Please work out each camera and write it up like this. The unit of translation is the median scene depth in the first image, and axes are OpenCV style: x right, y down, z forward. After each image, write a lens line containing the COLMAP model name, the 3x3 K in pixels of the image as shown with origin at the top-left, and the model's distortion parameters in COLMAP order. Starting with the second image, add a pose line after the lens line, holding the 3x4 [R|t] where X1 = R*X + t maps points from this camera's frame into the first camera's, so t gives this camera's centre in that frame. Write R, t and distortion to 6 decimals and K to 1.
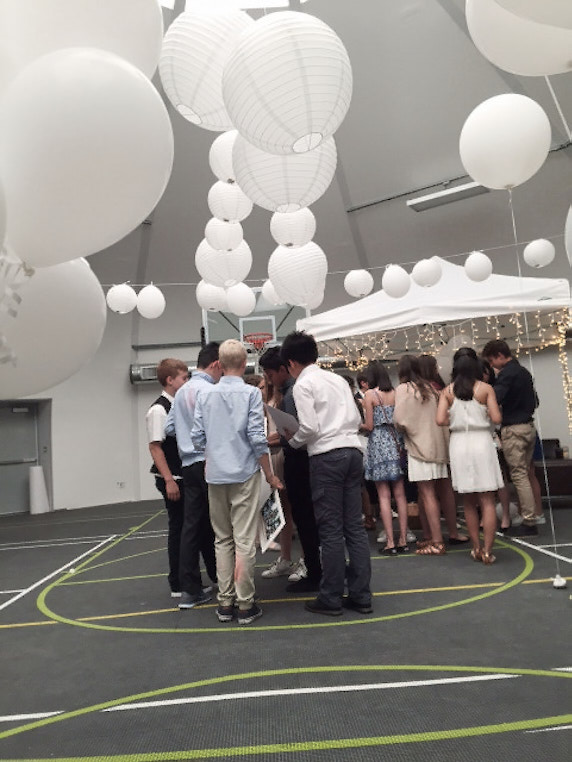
lens RADIAL K [[701.7, 0, 286.0], [0, 701.7, 381.0], [0, 0, 1]] dist [0.081382, -0.130816]
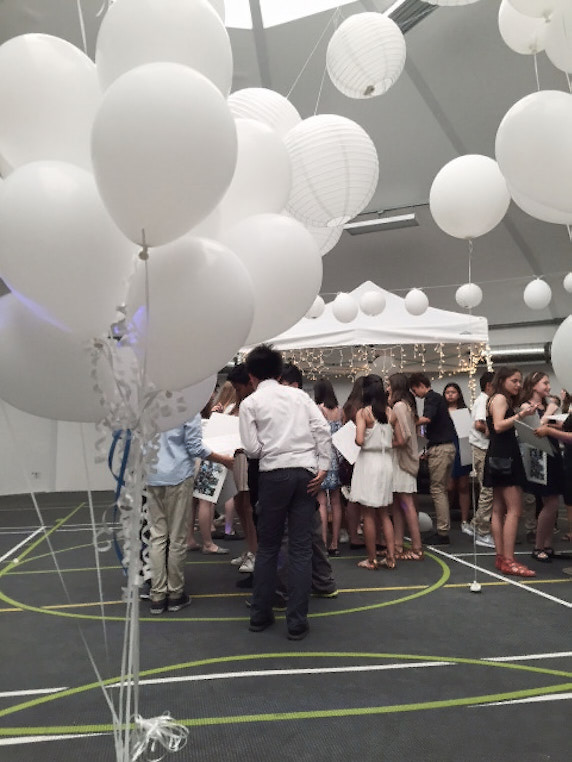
lens RADIAL K [[720.1, 0, 285.3], [0, 720.1, 370.0], [0, 0, 1]] dist [0.099542, -0.104679]
pose [[0.984557, 0.081486, 0.154941, -0.104712], [-0.080560, 0.996674, -0.012258, -0.024449], [-0.155425, -0.000413, 0.987848, -0.102619]]
